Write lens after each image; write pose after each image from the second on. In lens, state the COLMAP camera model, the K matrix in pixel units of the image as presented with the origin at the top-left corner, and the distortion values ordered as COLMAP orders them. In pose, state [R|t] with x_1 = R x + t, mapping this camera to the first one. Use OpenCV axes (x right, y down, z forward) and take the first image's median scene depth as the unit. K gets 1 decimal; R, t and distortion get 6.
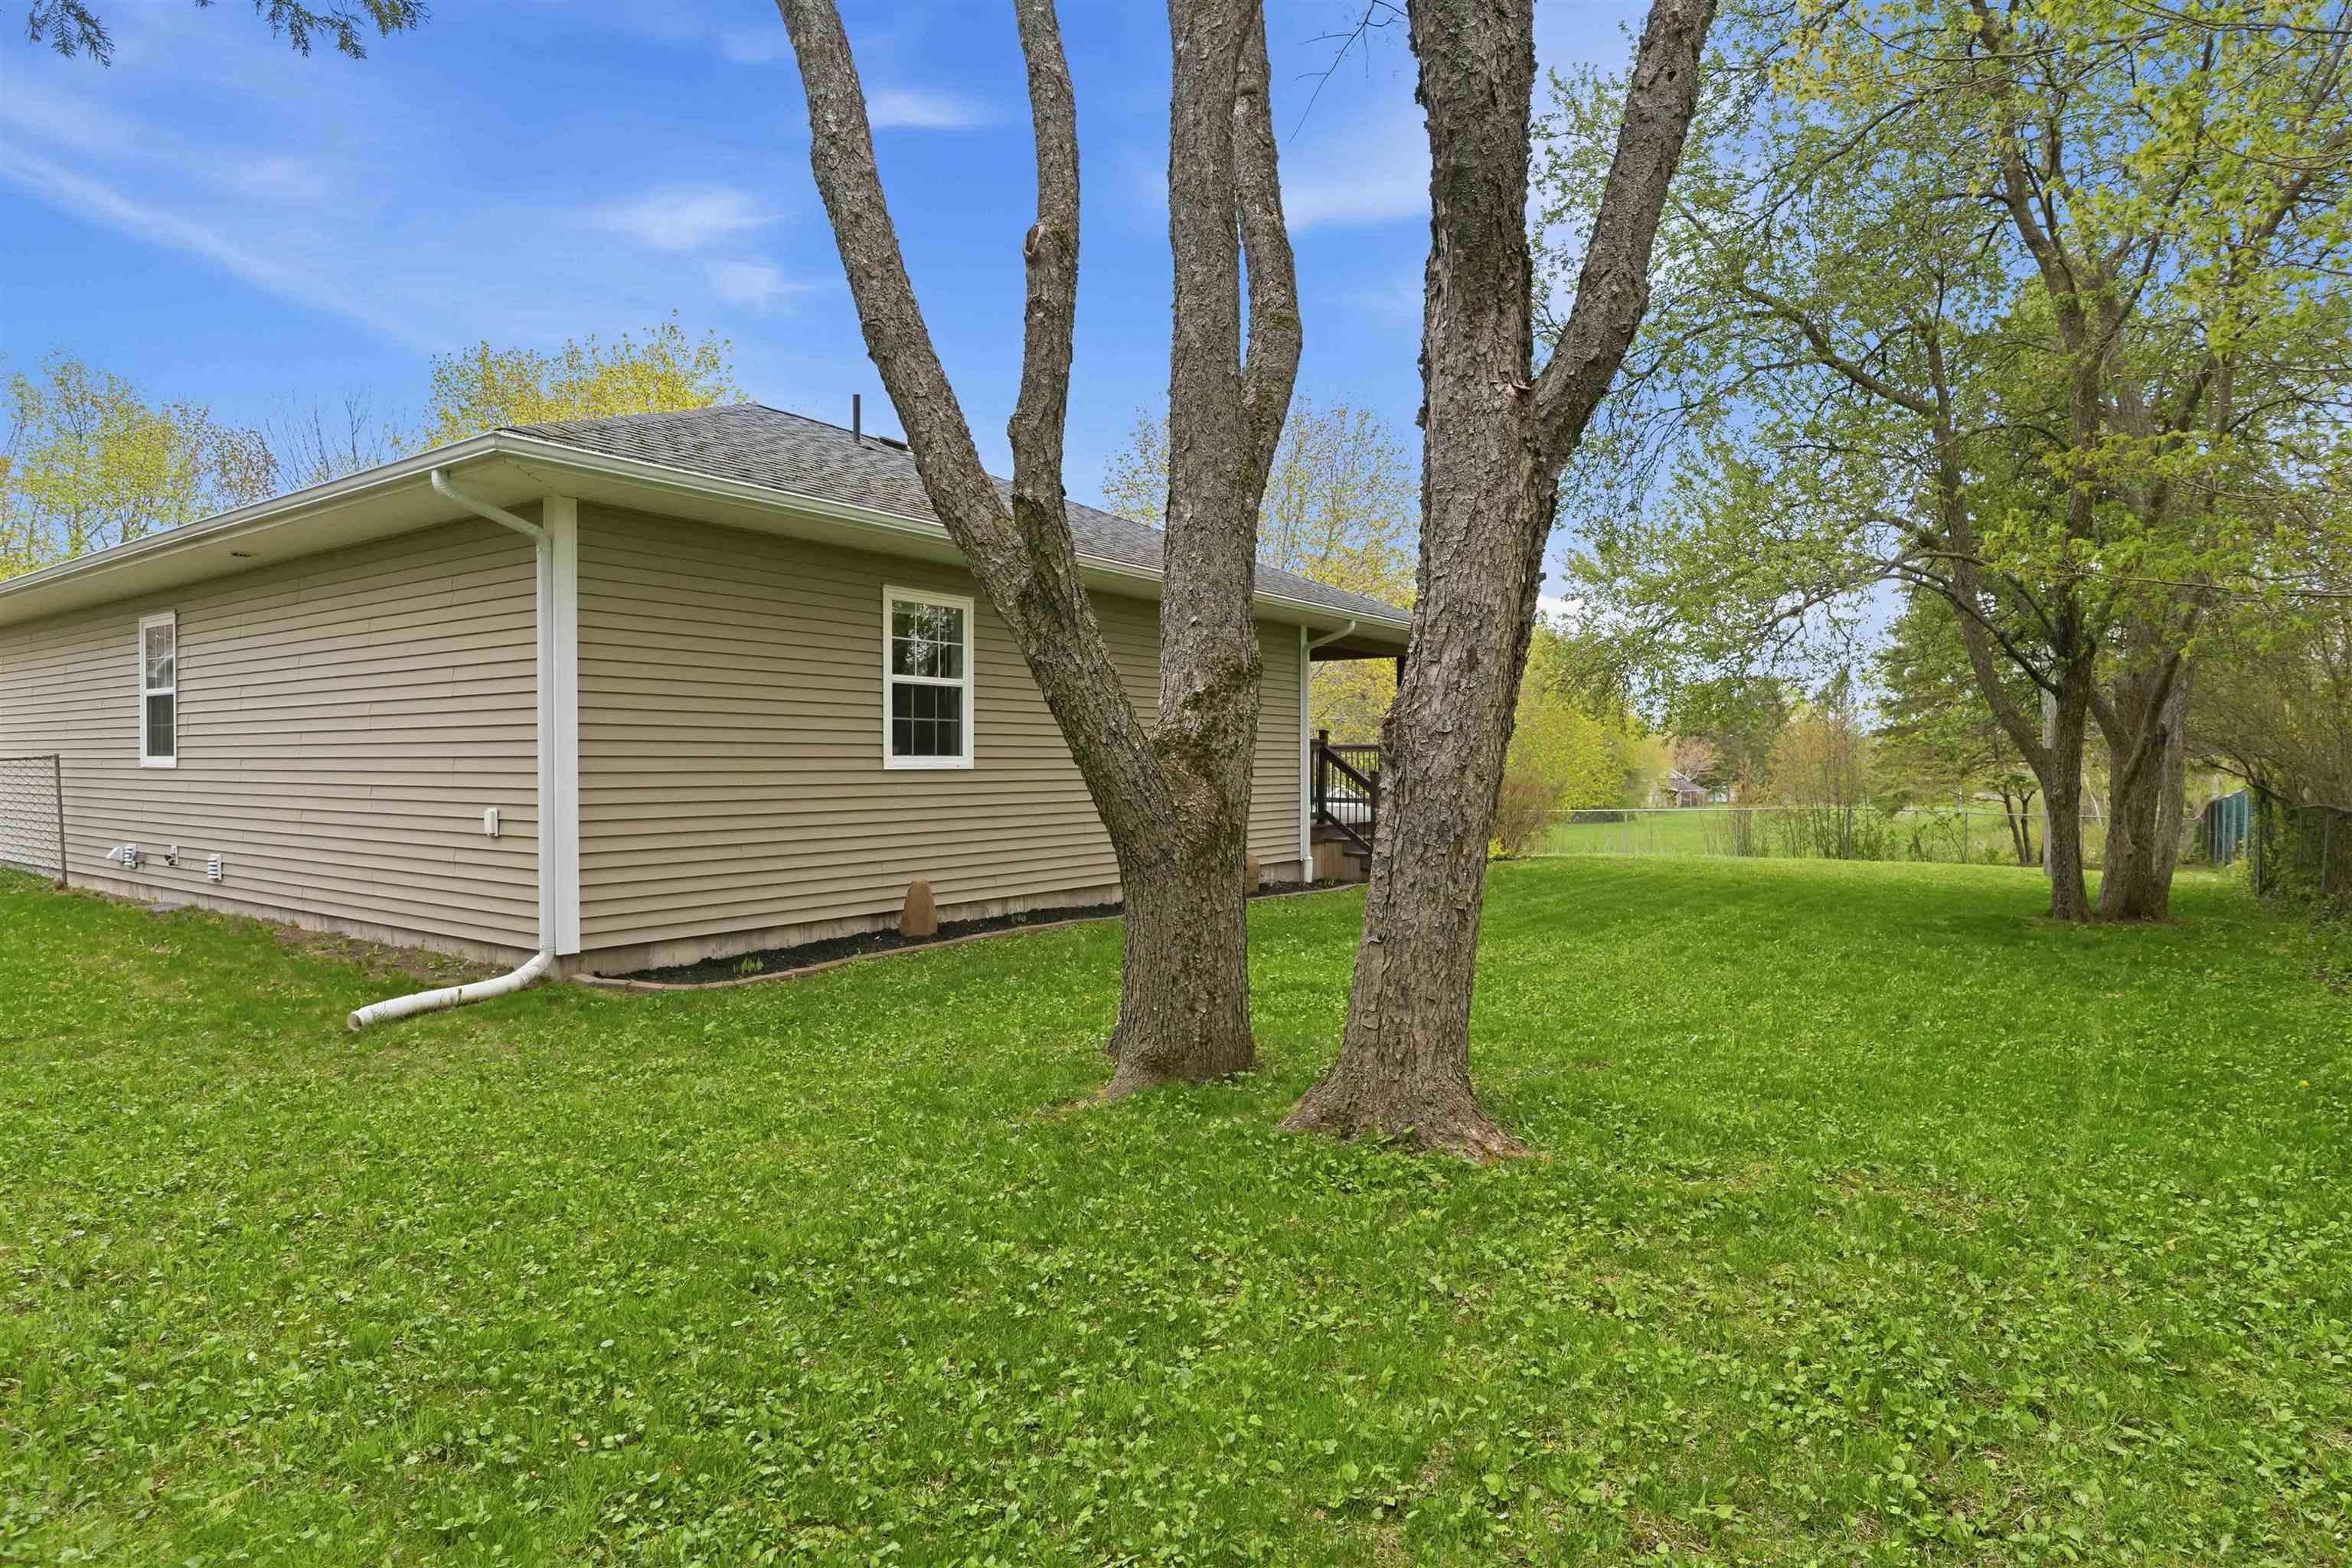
lens RADIAL K [[1239.4, 0, 1176.0], [0, 1239.4, 784.0], [0, 0, 1]] dist [0.000761, 0.000009]
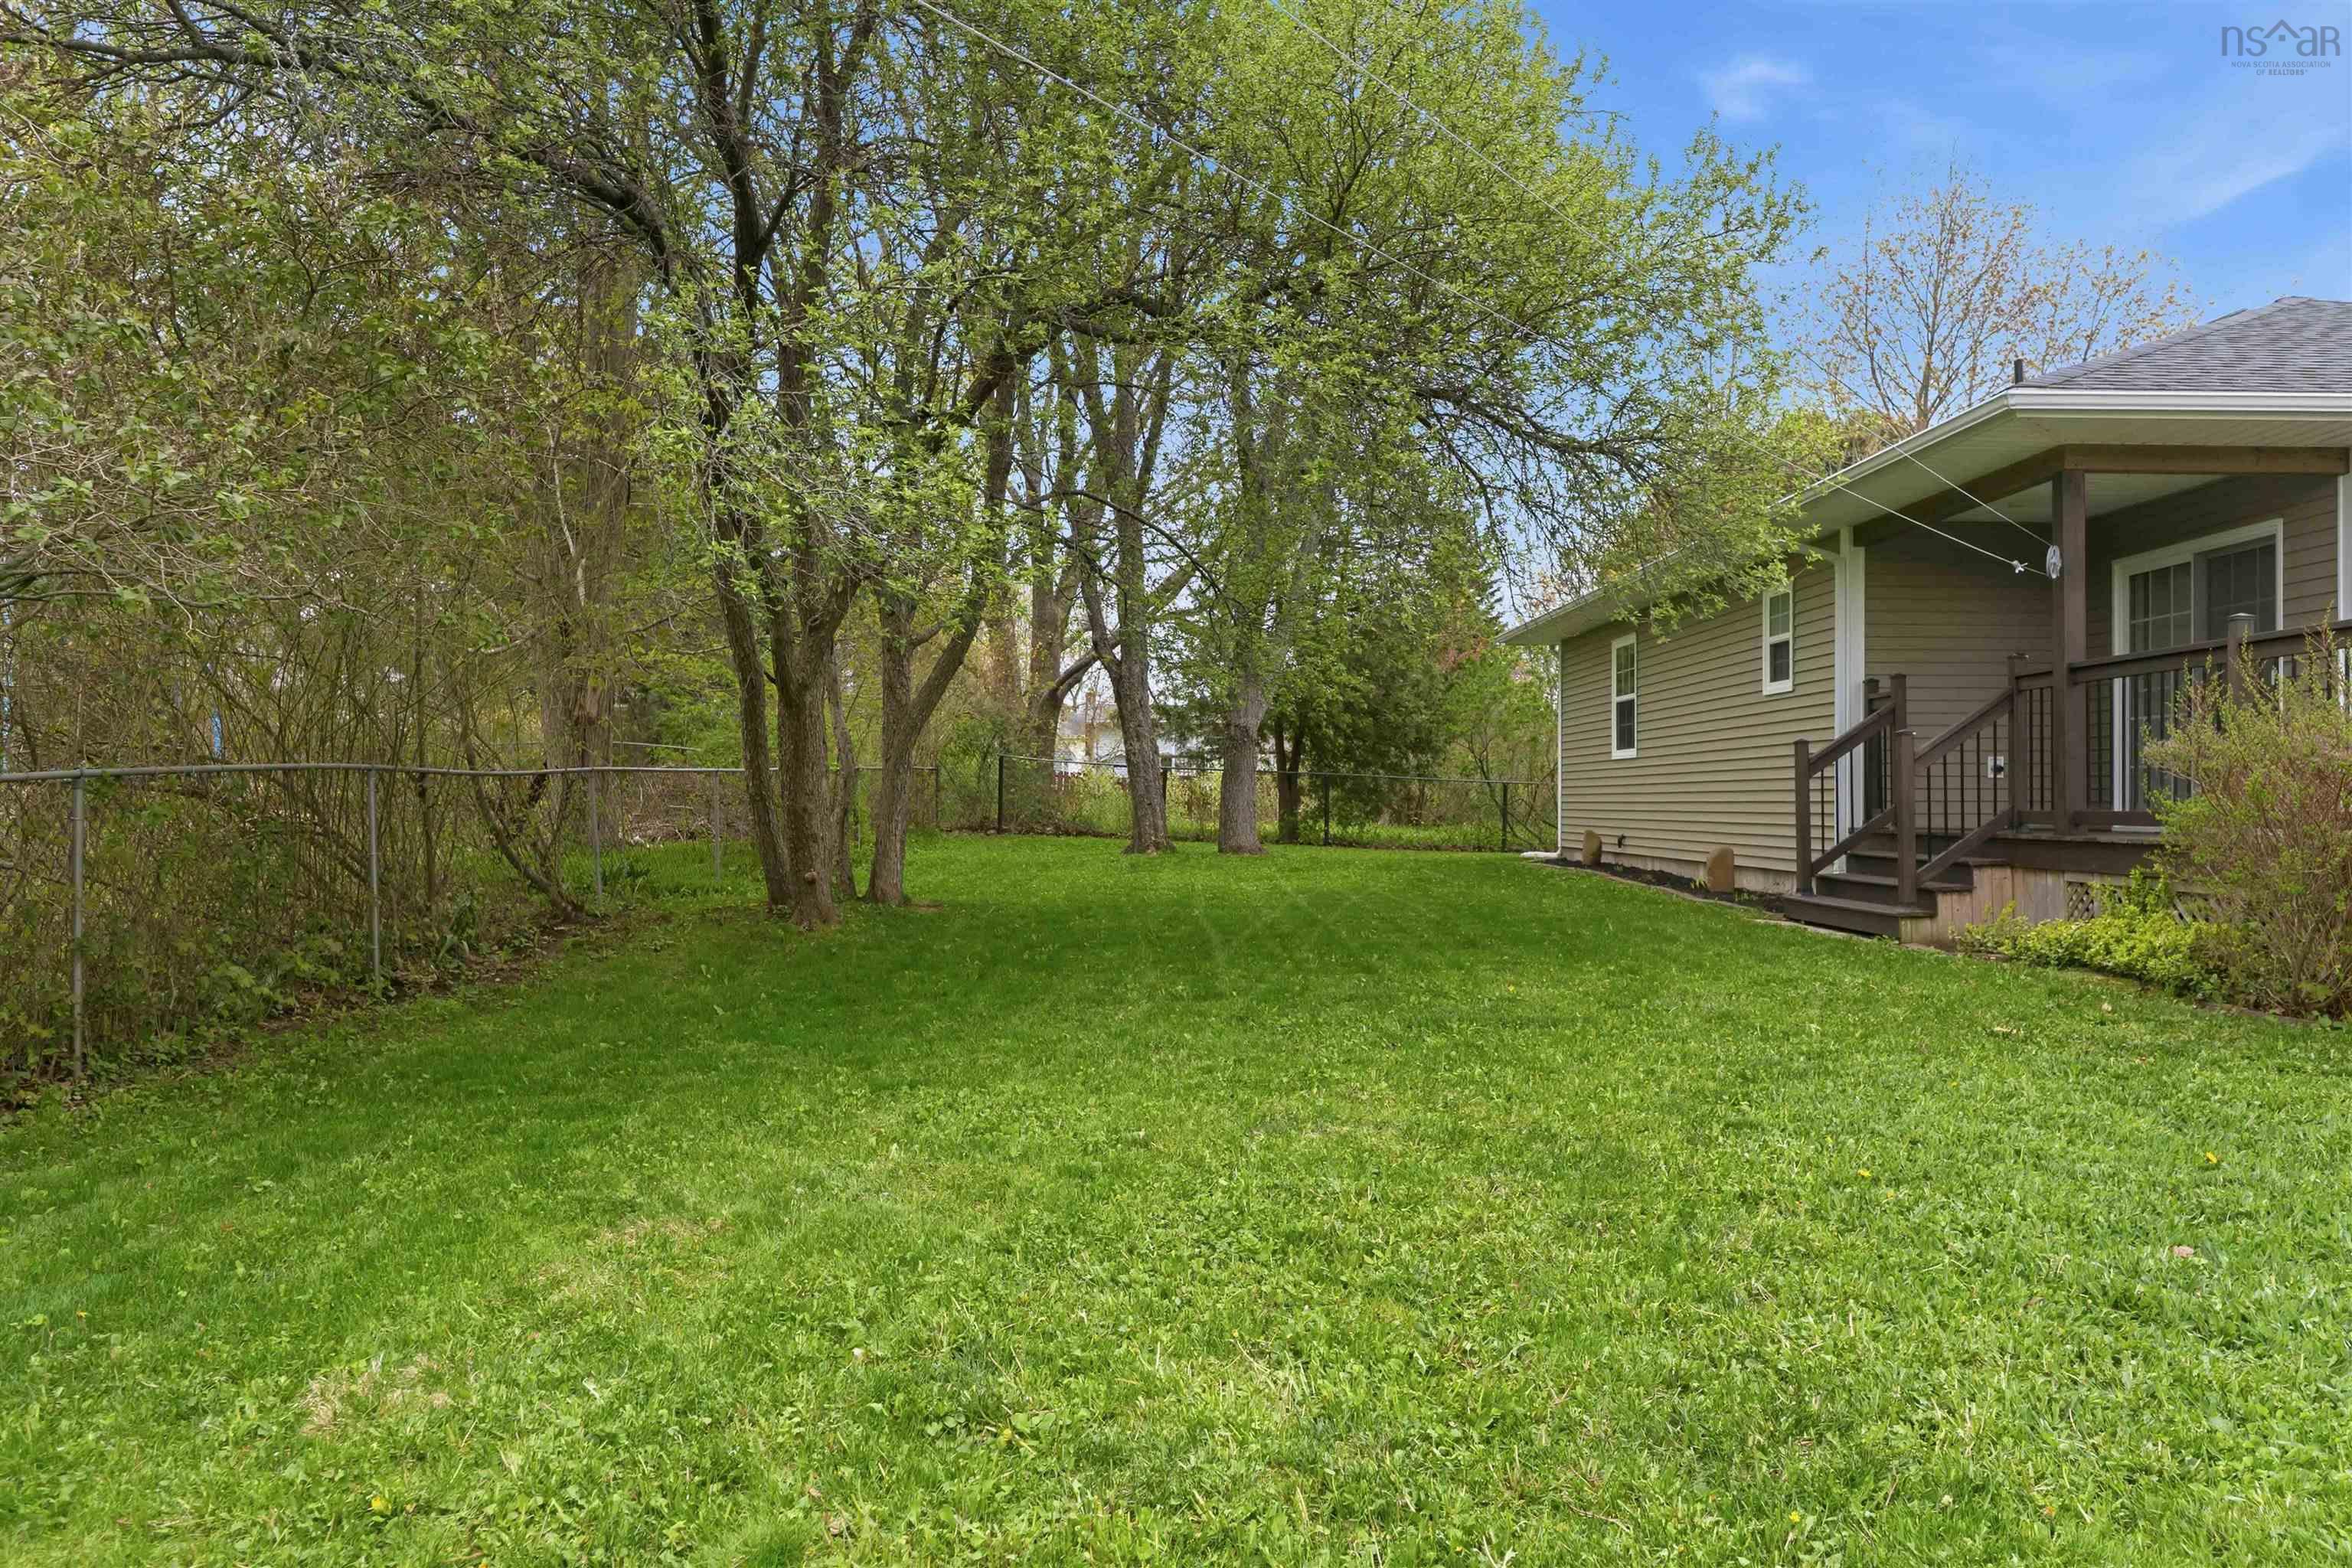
lens RADIAL K [[1631.3, 0, 1176.0], [0, 1631.3, 784.0], [0, 0, 1]] dist [0.000247, 0.003842]
pose [[-0.798275, -0.008917, -0.602227, 1.281478], [-0.013687, 0.999901, 0.003337, 0.017688], [0.602138, 0.010906, -0.798318, 2.069663]]
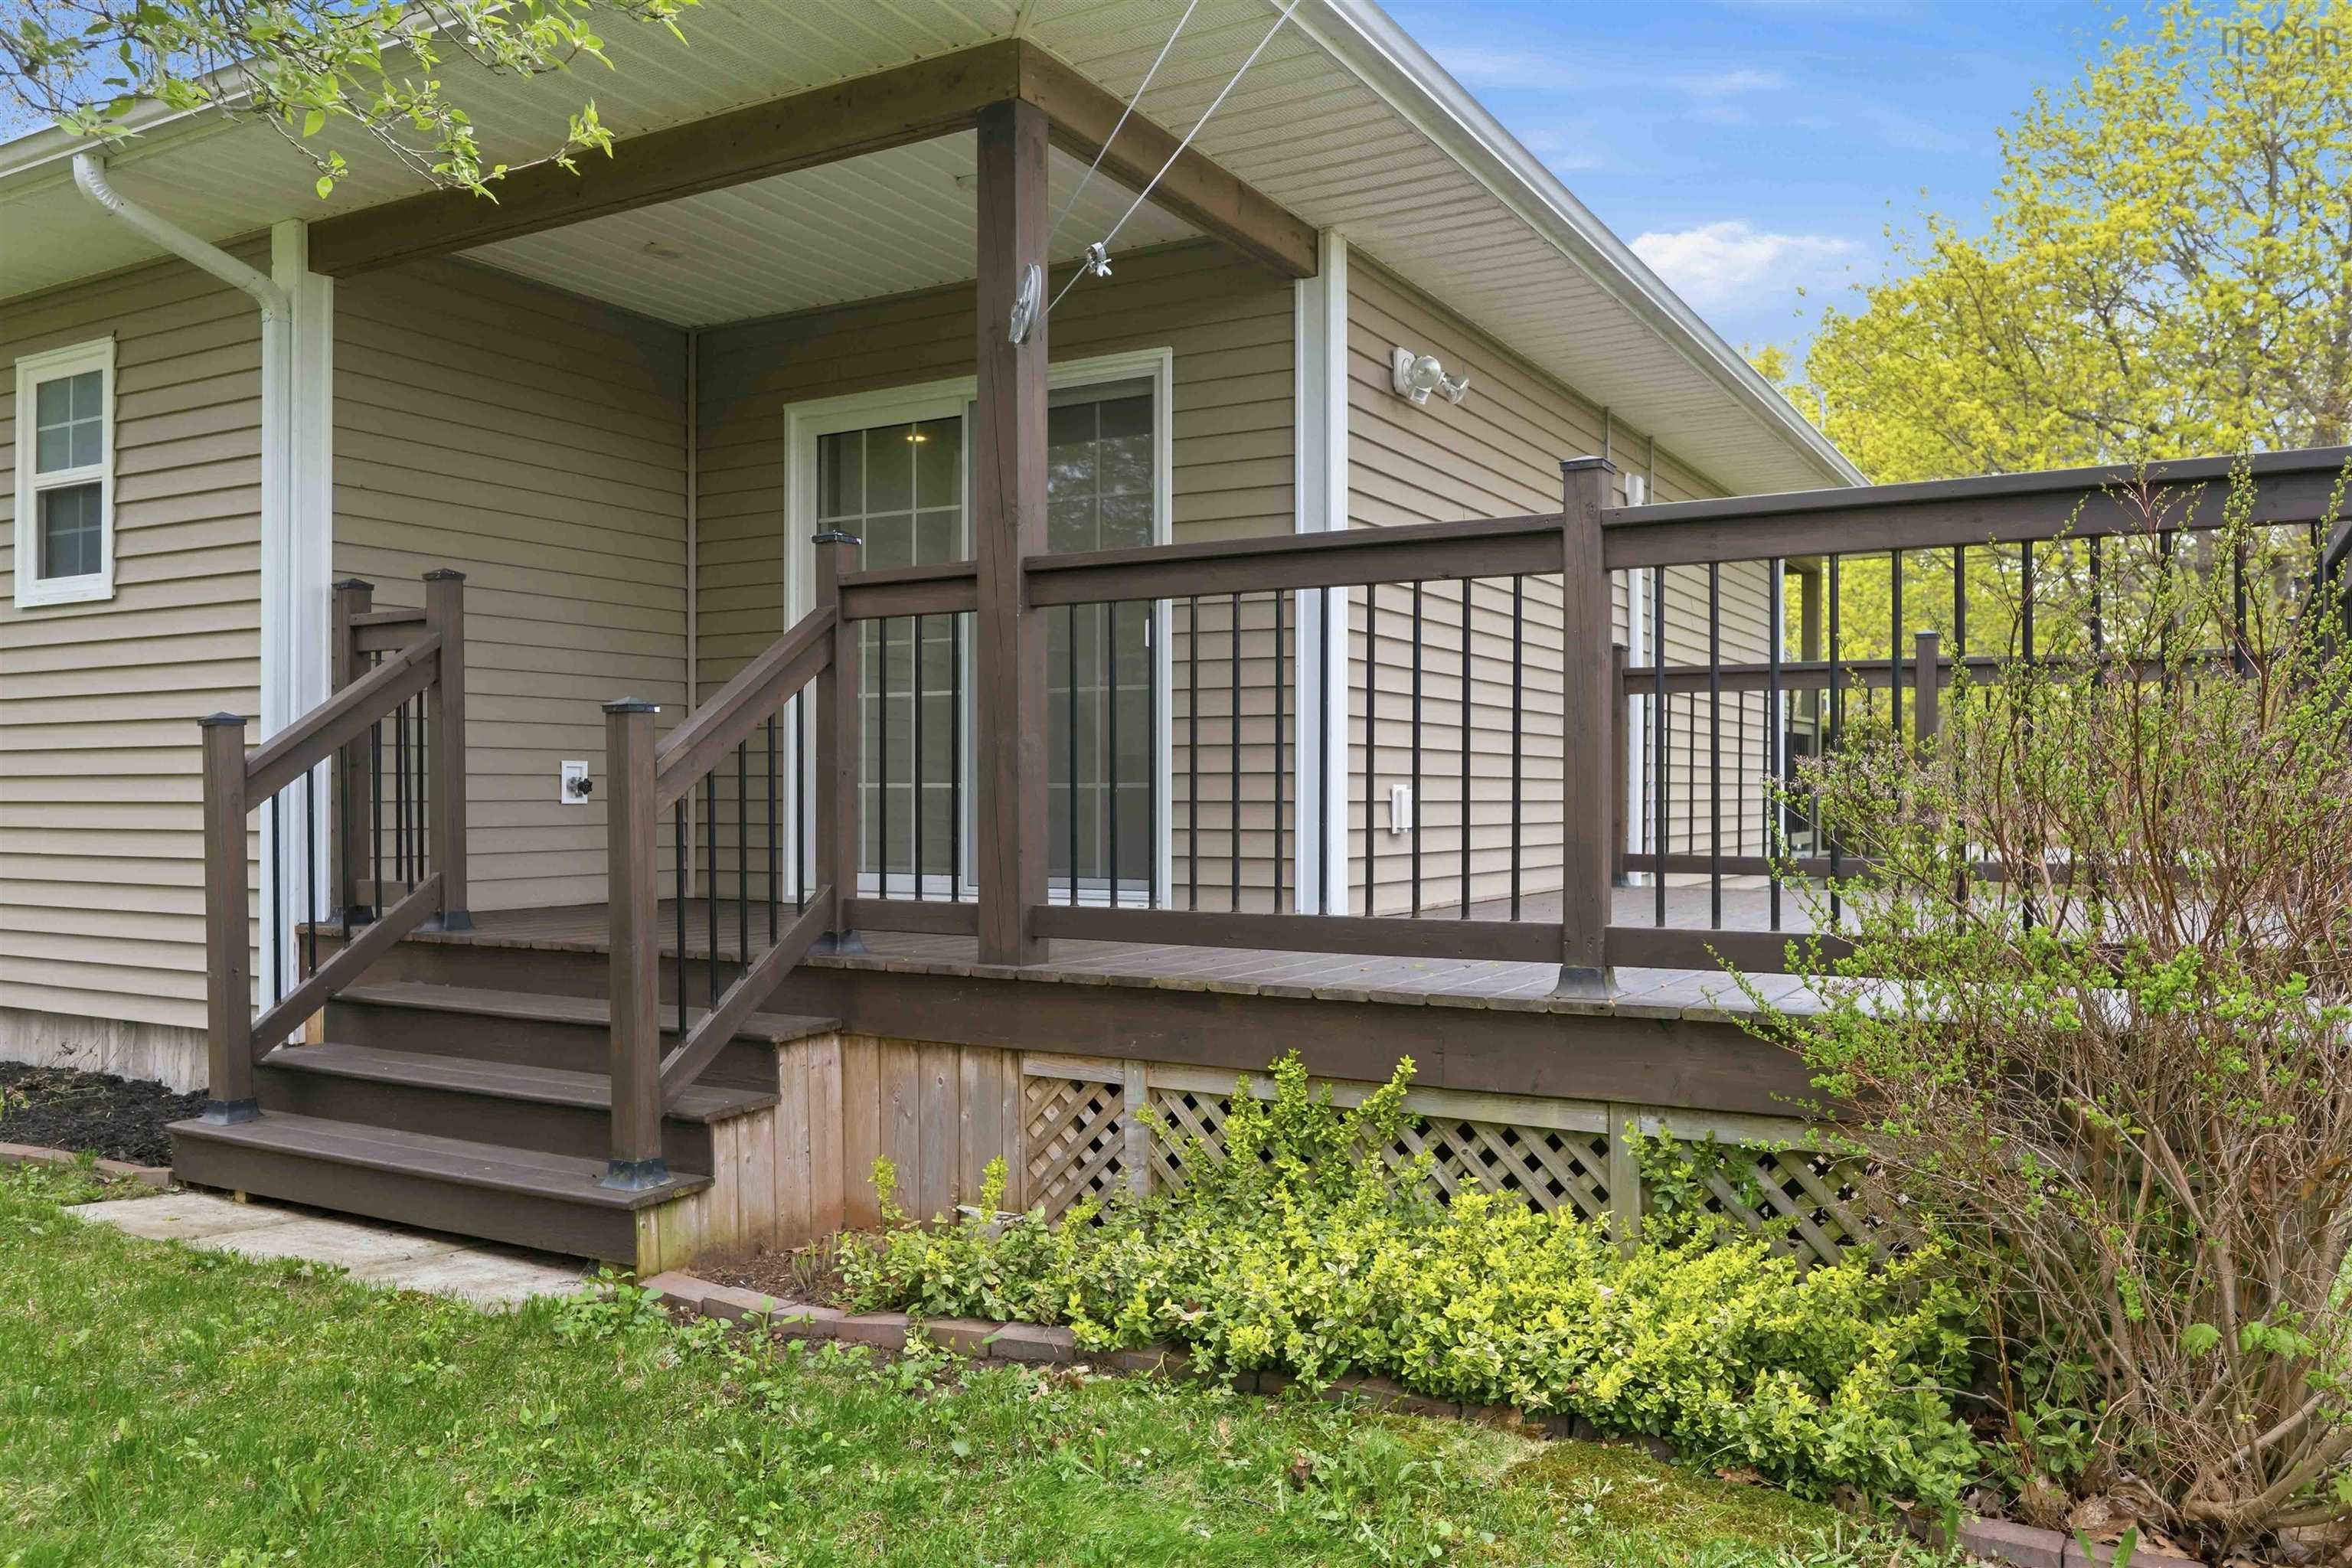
lens RADIAL K [[1788.4, 0, 1175.8], [0, 1788.4, 776.1], [0, 0, 1]] dist [0.005979, 0.002166]
pose [[0.095440, -0.010941, -0.995375, 0.745184], [-0.018845, 0.999741, -0.012796, 0.002511], [0.995257, 0.019979, 0.095209, 1.625589]]
